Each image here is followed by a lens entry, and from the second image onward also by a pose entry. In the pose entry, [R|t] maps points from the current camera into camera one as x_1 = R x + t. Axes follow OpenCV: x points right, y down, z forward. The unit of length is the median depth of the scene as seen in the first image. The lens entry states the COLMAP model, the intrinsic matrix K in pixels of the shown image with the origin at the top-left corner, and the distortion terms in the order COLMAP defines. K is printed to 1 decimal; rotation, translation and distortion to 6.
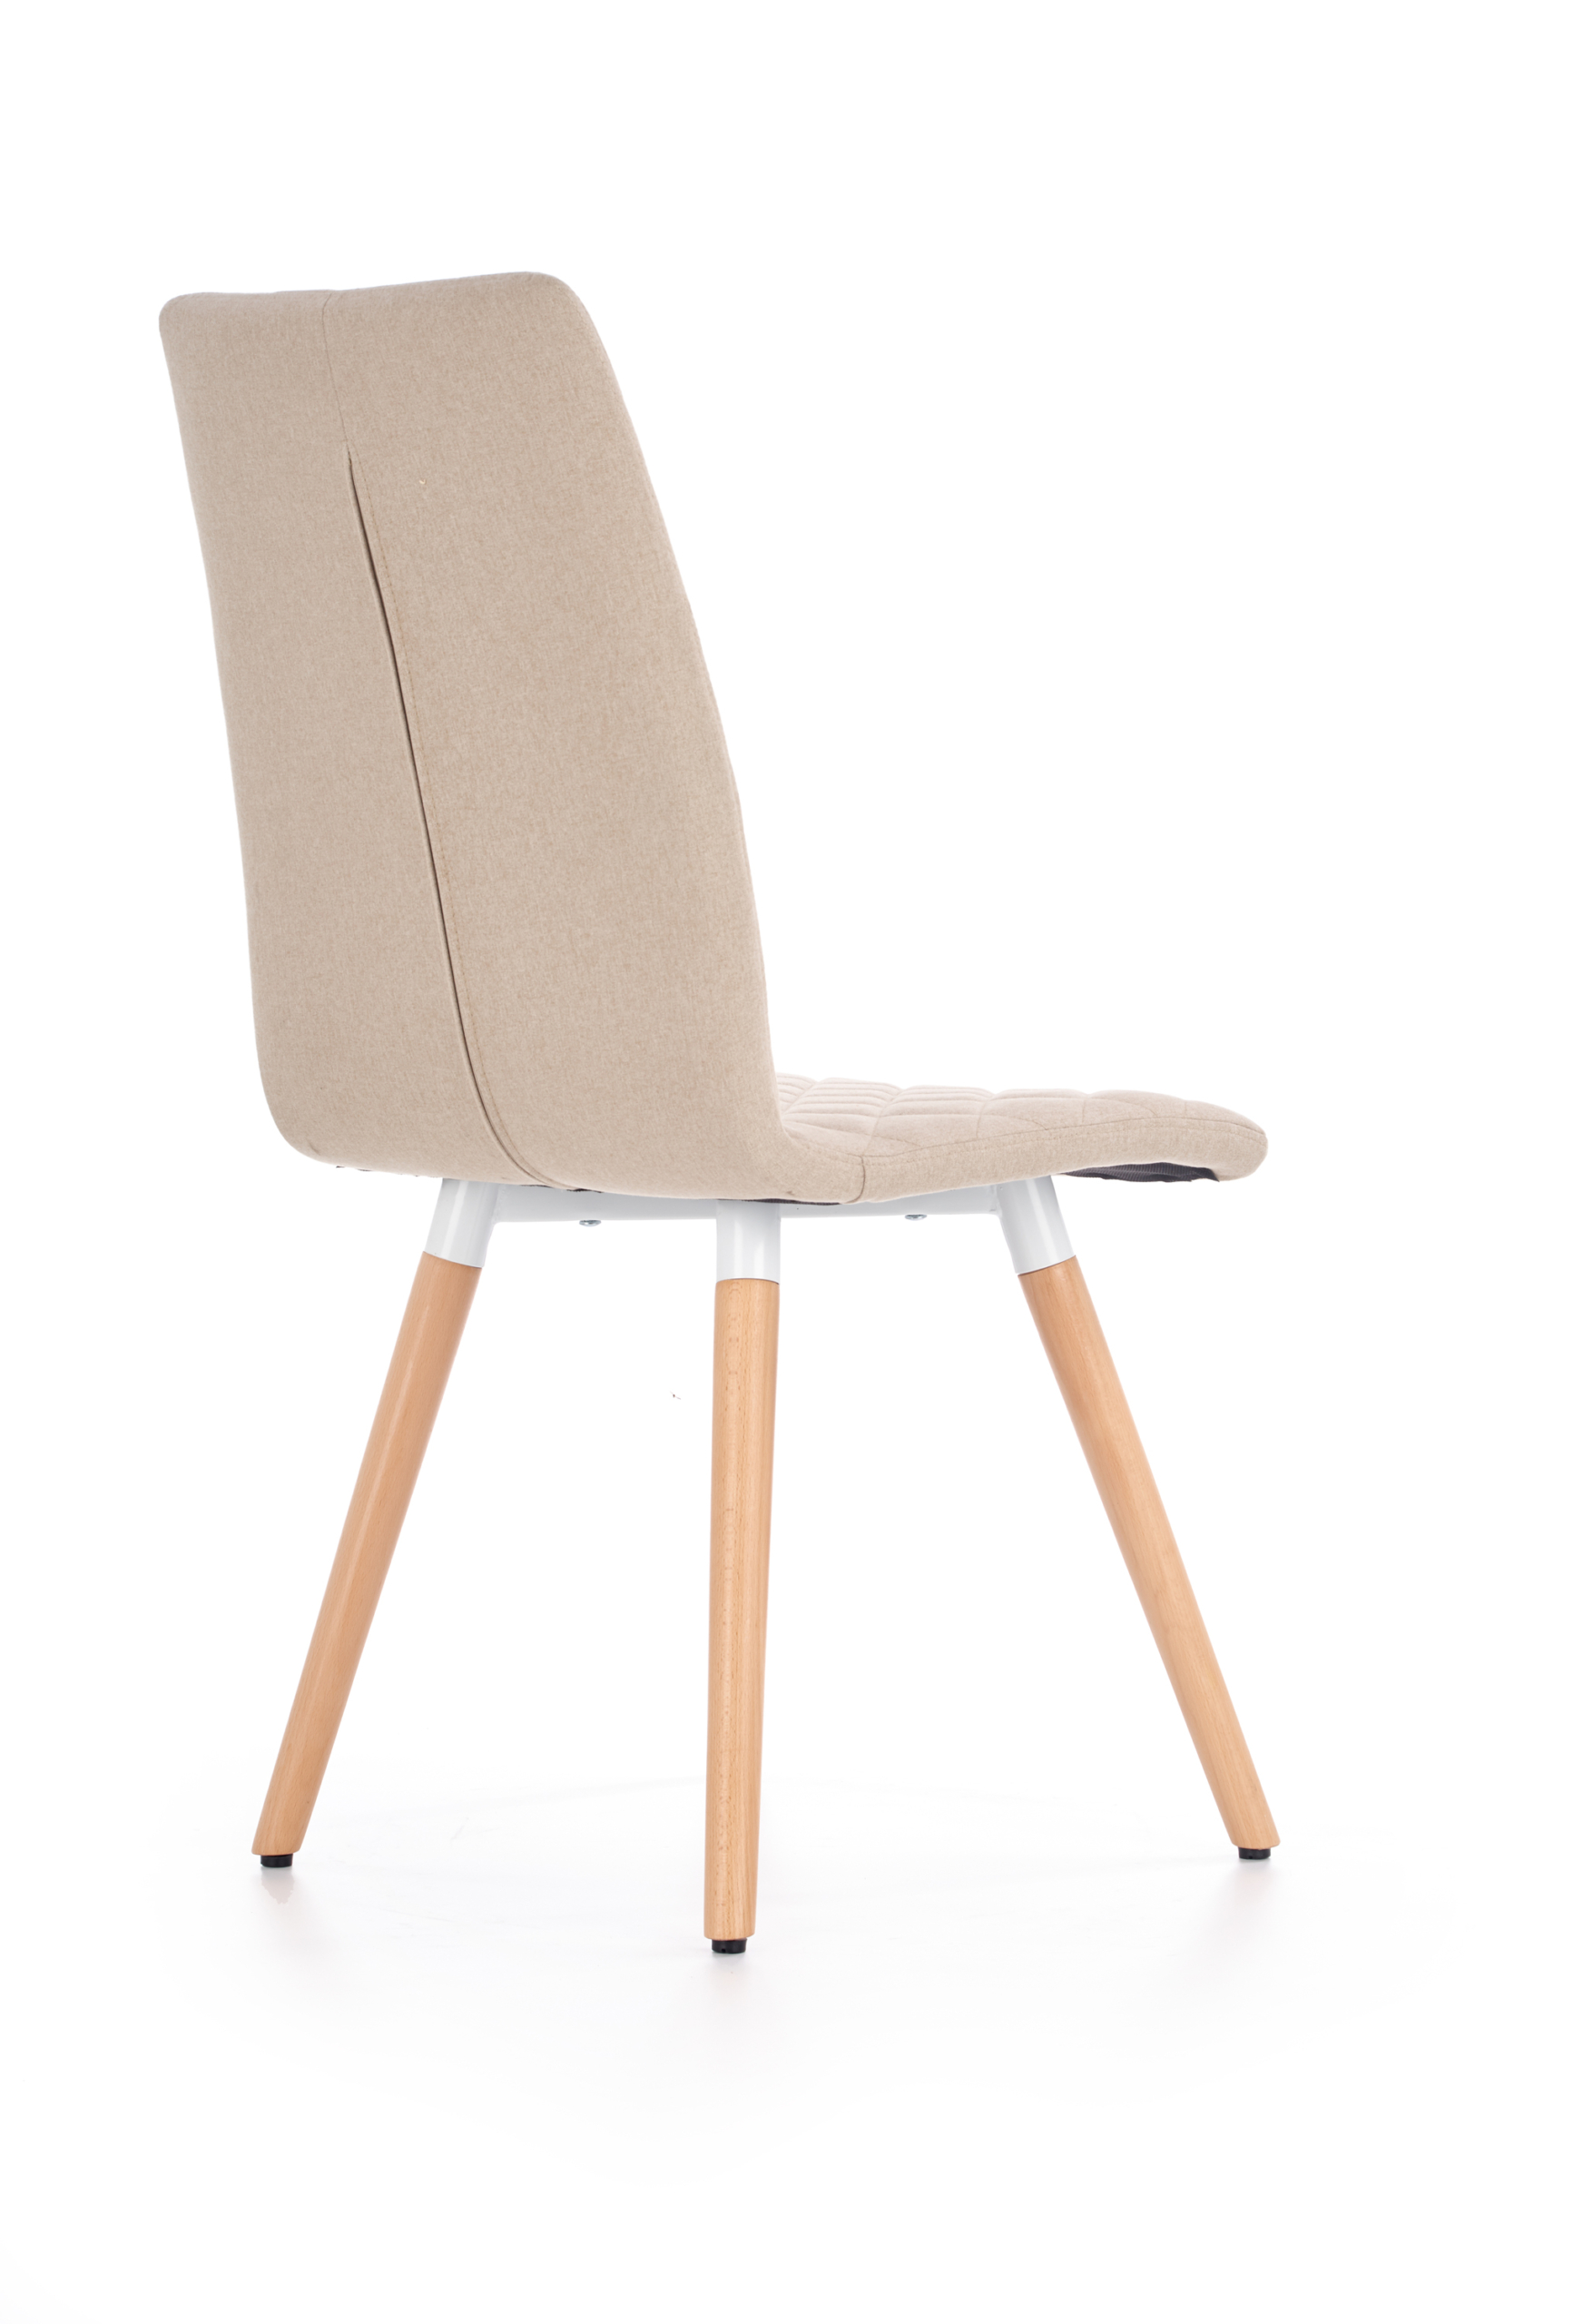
lens RADIAL K [[6604.5, 0, 796.5], [0, 6604.5, 1162.0], [0, 0, 1]] dist [0.090002, 1.388117]
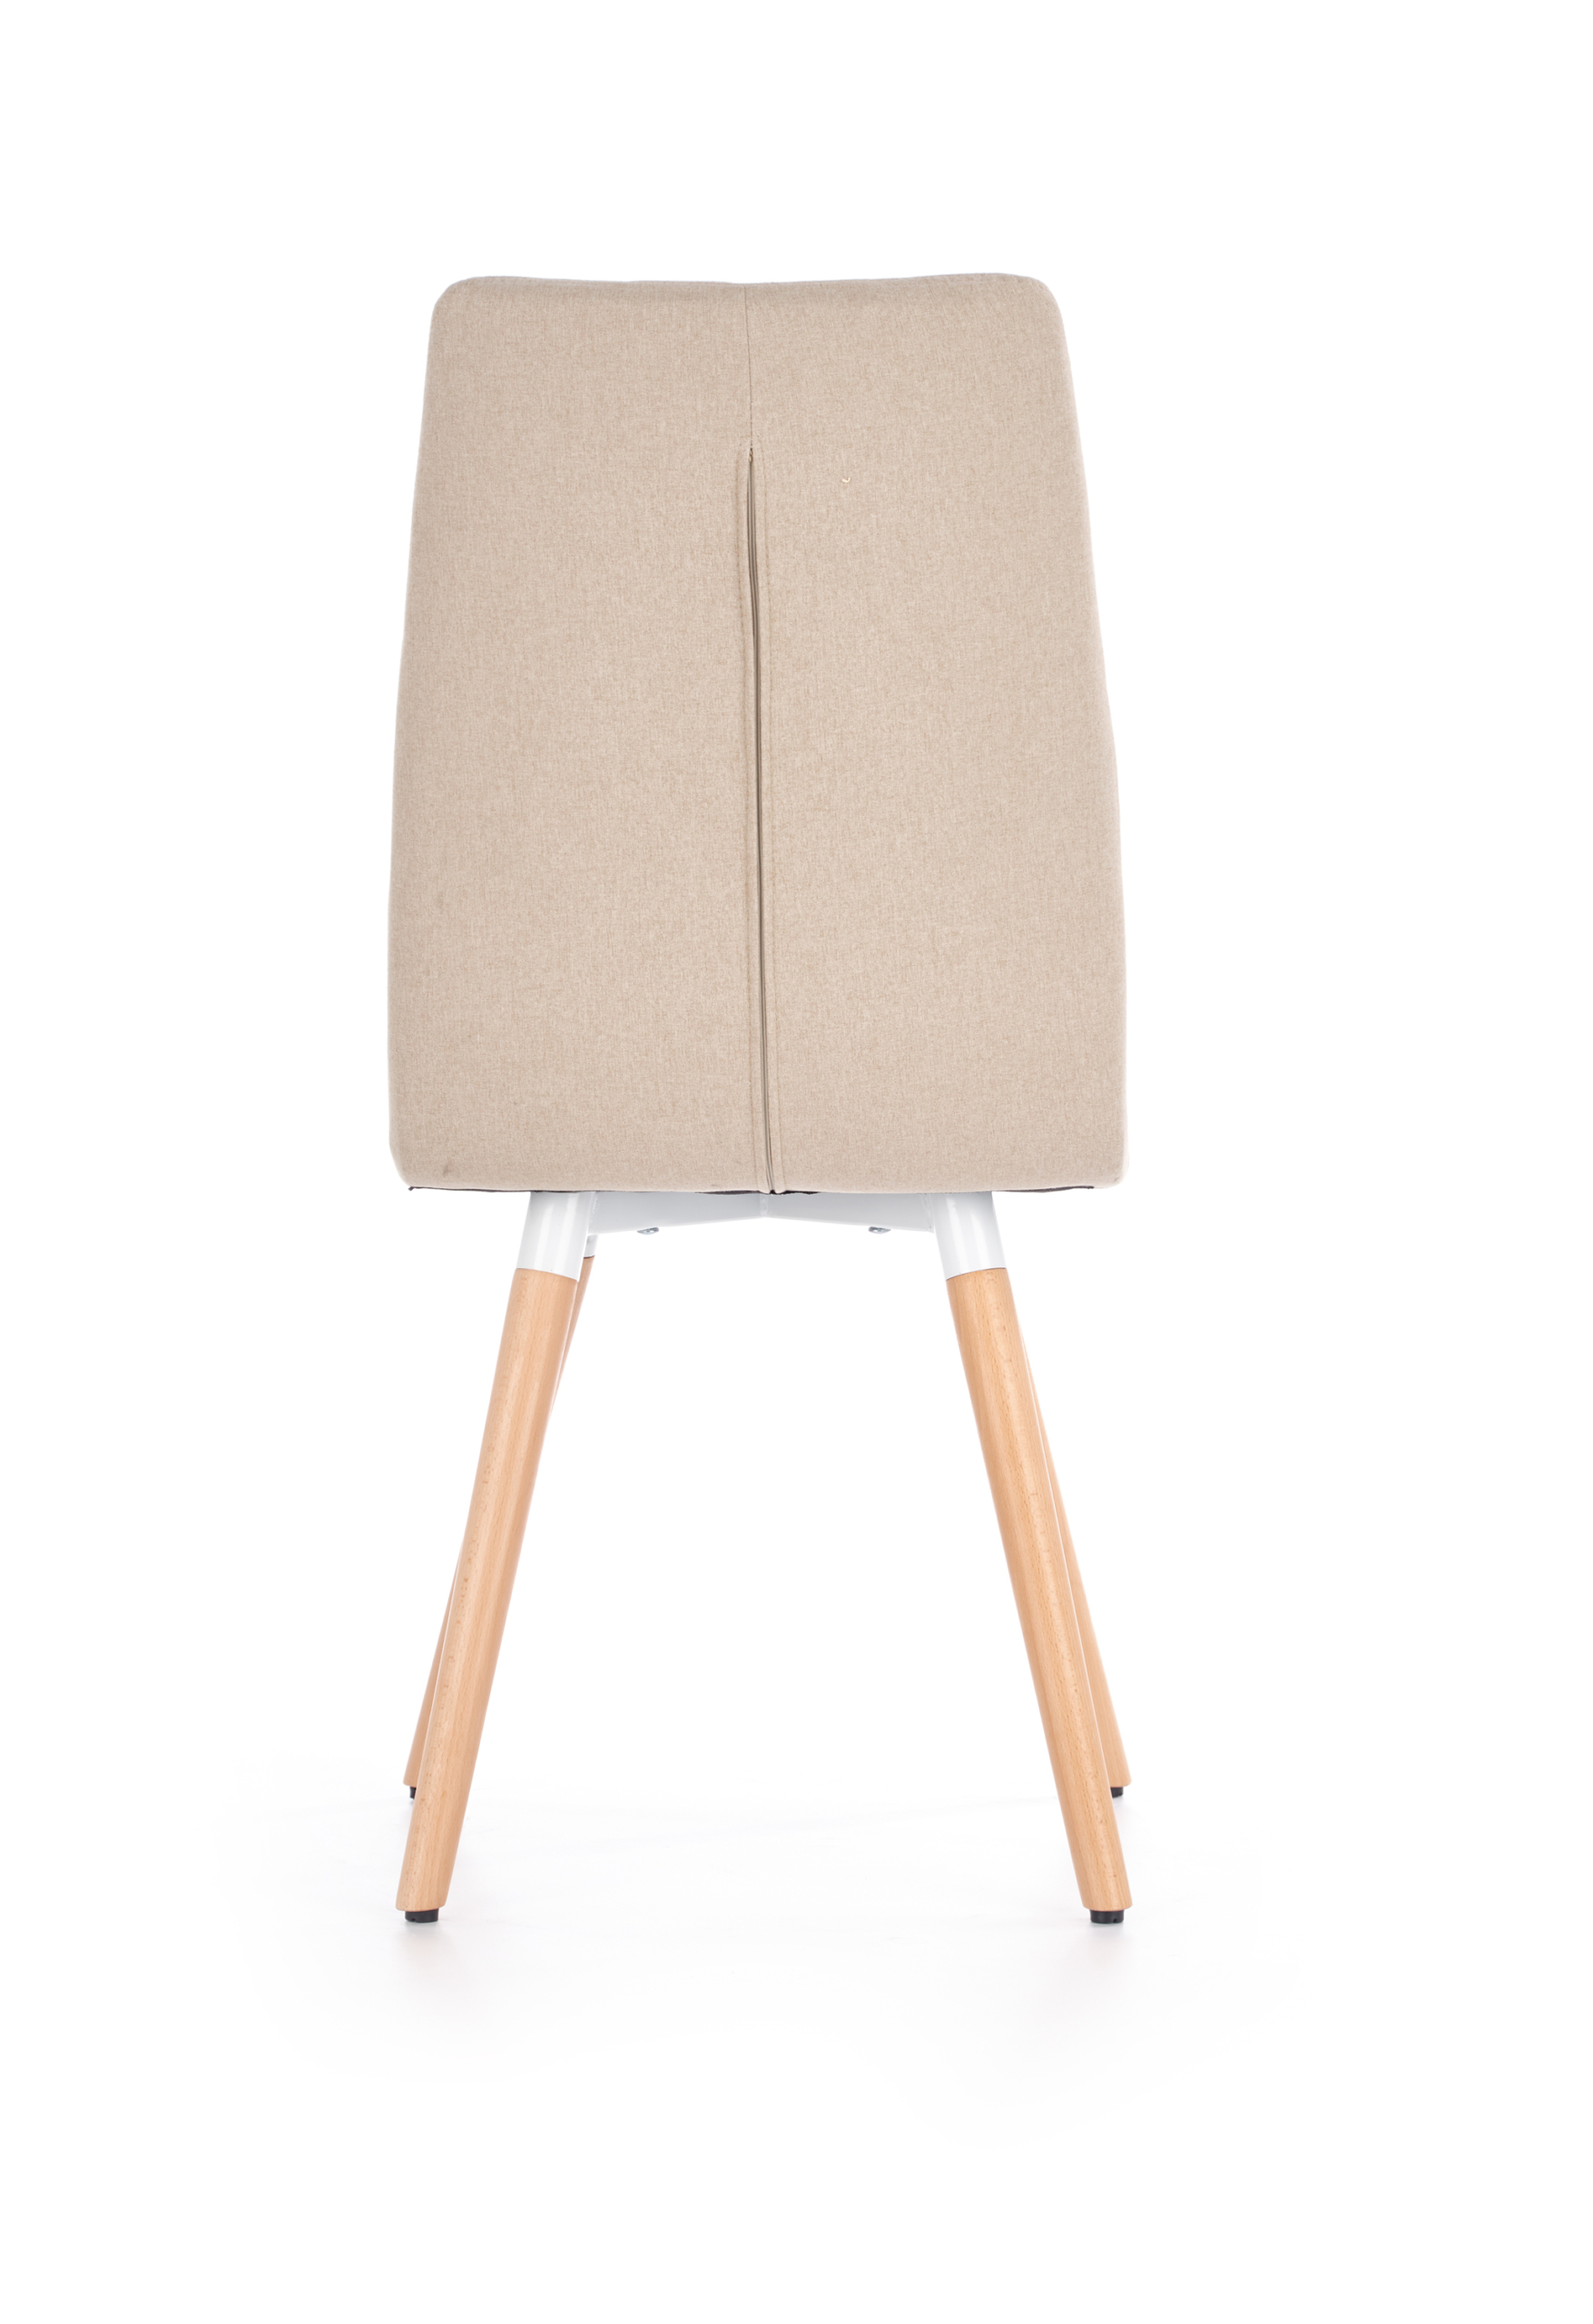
lens RADIAL K [[6604.5, 0, 796.5], [0, 6604.5, 1162.0], [0, 0, 1]] dist [0.090002, 1.388117]
pose [[0.734899, -0.053083, 0.676096, -0.733779], [0.050484, 0.998448, 0.023517, -0.024584], [-0.676295, 0.016849, 0.736439, 0.277582]]
